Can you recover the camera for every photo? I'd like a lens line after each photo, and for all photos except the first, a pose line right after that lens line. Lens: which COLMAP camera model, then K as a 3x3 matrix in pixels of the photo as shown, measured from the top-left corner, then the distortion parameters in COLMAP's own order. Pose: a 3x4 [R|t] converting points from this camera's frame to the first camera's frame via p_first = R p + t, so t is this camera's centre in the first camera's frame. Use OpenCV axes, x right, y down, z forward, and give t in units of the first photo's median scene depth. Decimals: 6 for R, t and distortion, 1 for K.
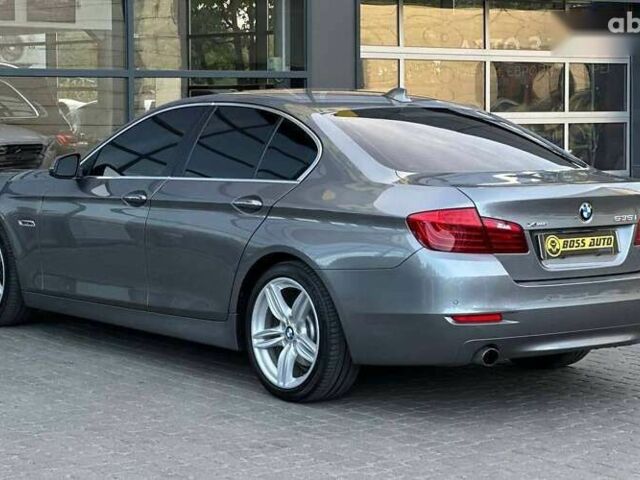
lens RADIAL K [[1720.4, 0, 320.0], [0, 1720.4, 240.0], [0, 0, 1]] dist [0.005897, 0.746555]
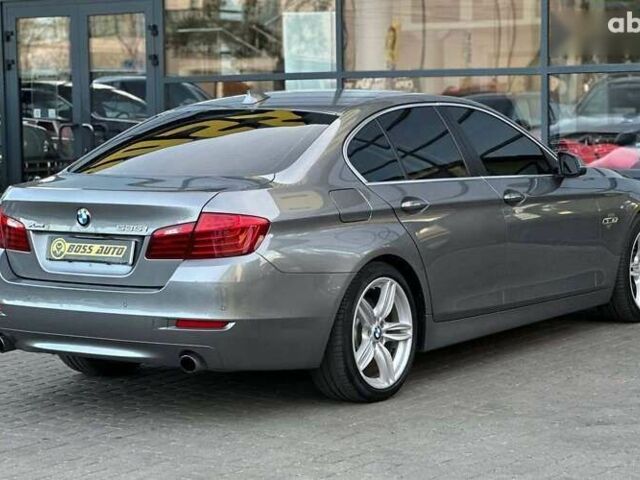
lens RADIAL K [[1753.8, 0, 320.0], [0, 1753.8, 240.0], [0, 0, 1]] dist [0.021253, 0.921962]
pose [[0.348528, 0.075710, -0.934236, 1.135296], [-0.066447, 0.996220, 0.055944, -0.068417], [0.934940, 0.042579, 0.352241, 0.772187]]
